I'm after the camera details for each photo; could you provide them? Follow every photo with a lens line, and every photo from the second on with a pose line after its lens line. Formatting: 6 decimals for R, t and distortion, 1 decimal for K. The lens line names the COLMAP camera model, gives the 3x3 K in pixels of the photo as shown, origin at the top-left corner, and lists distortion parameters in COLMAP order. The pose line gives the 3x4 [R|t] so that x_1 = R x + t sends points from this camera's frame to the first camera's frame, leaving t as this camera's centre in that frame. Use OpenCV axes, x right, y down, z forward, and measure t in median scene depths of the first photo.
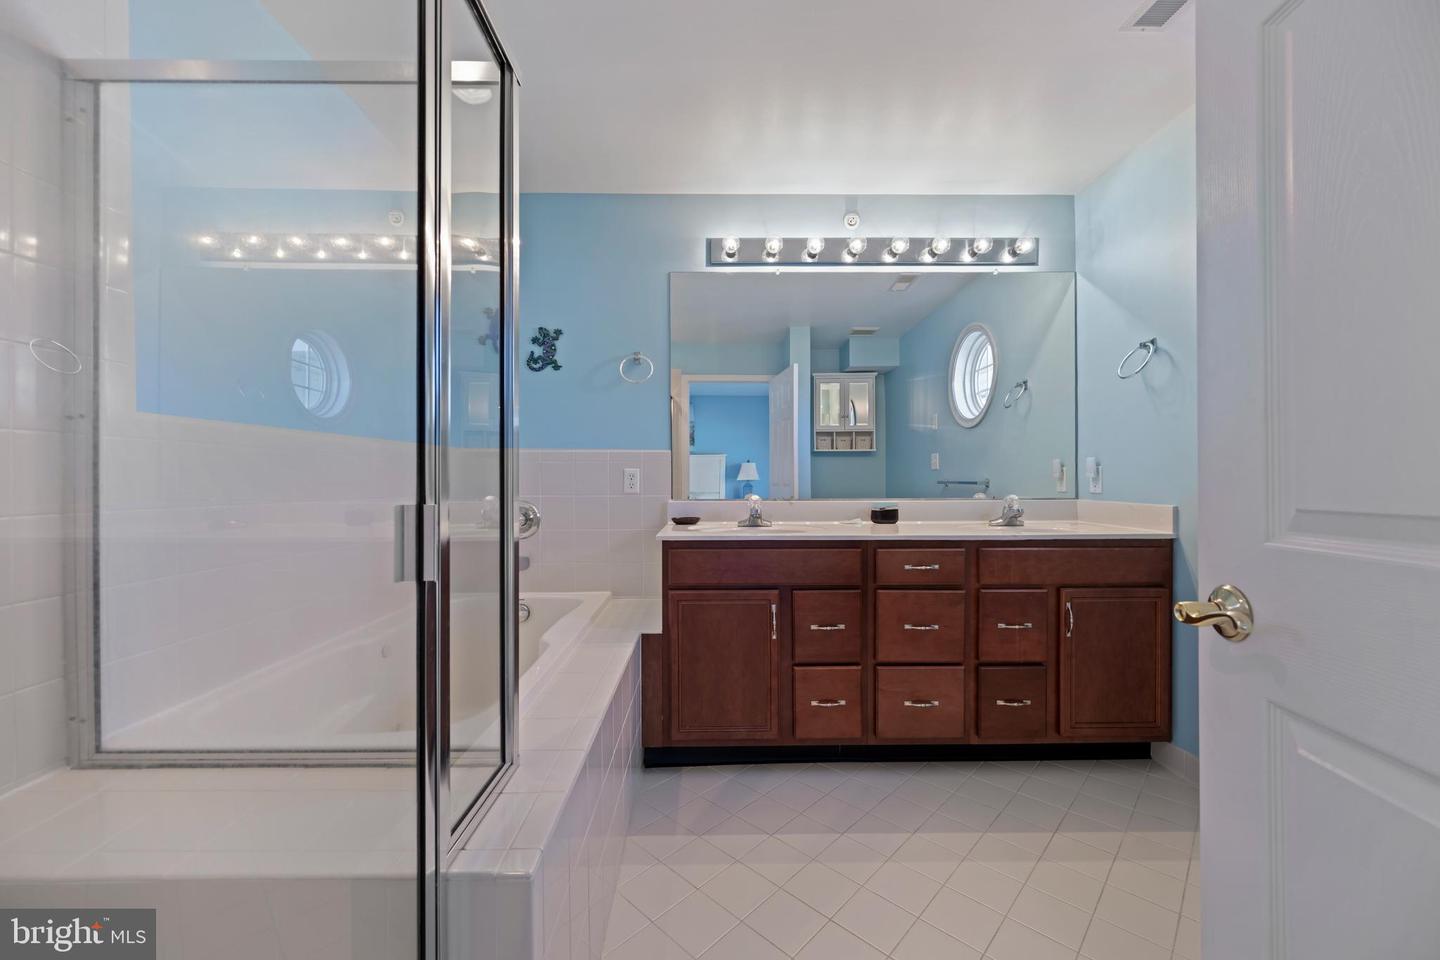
lens RADIAL K [[561.0, 0, 717.5], [0, 561.0, 478.2], [0, 0, 1]] dist [-0.002643, -0.000026]
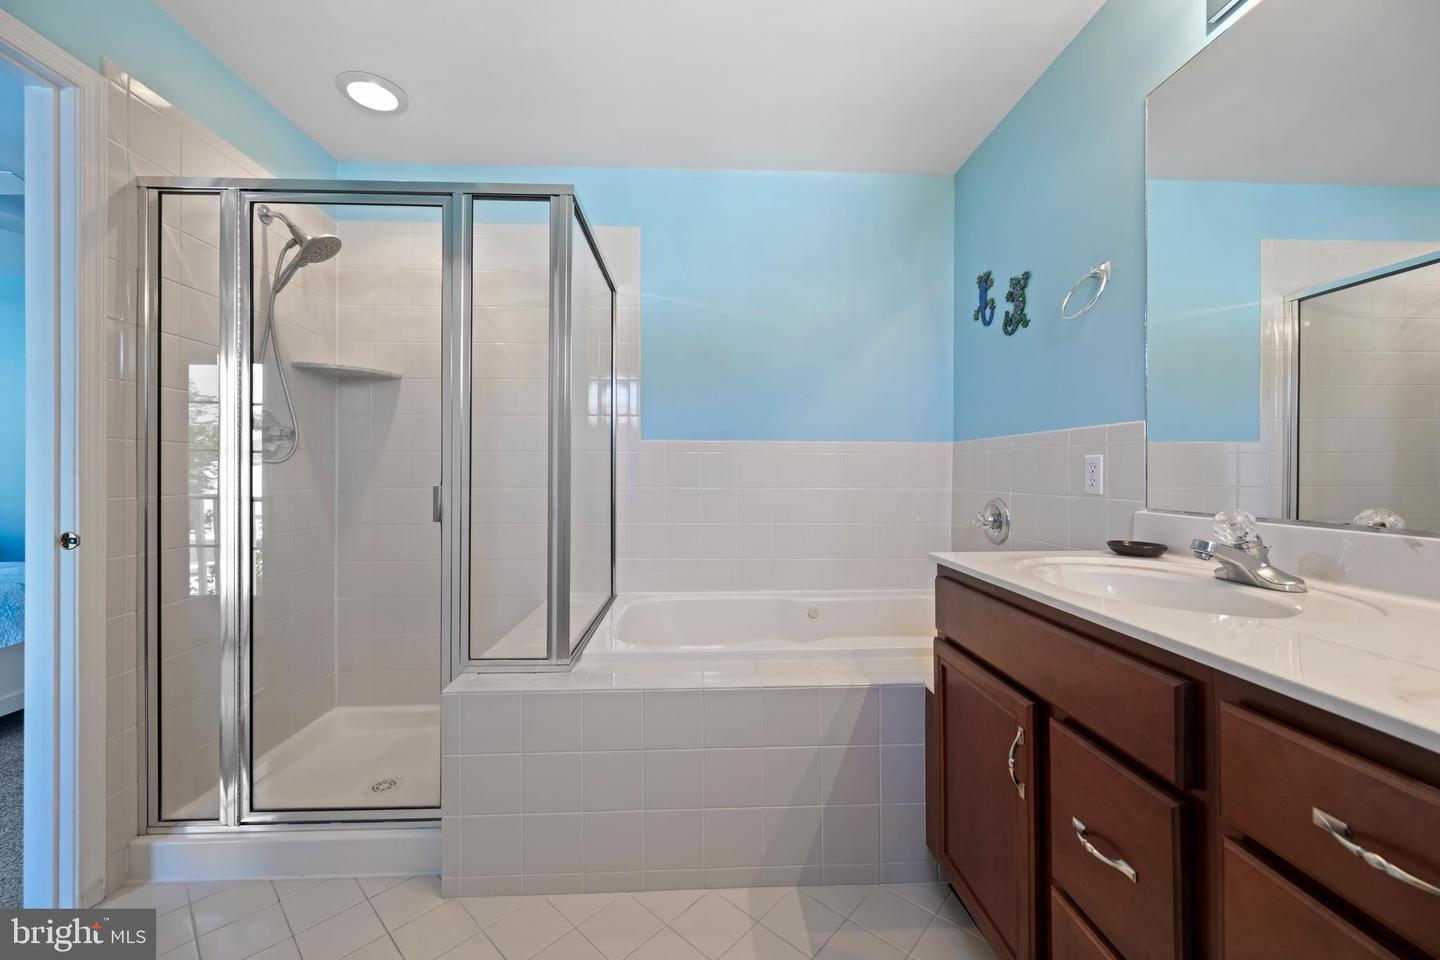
lens RADIAL K [[561.0, 0, 717.5], [0, 561.0, 478.2], [0, 0, 1]] dist [-0.002643, -0.000026]
pose [[0.050612, 0.011885, -0.998648, 0.448555], [-0.000254, 0.999929, 0.011887, 0.001462], [0.998718, -0.000348, 0.050611, 0.549202]]
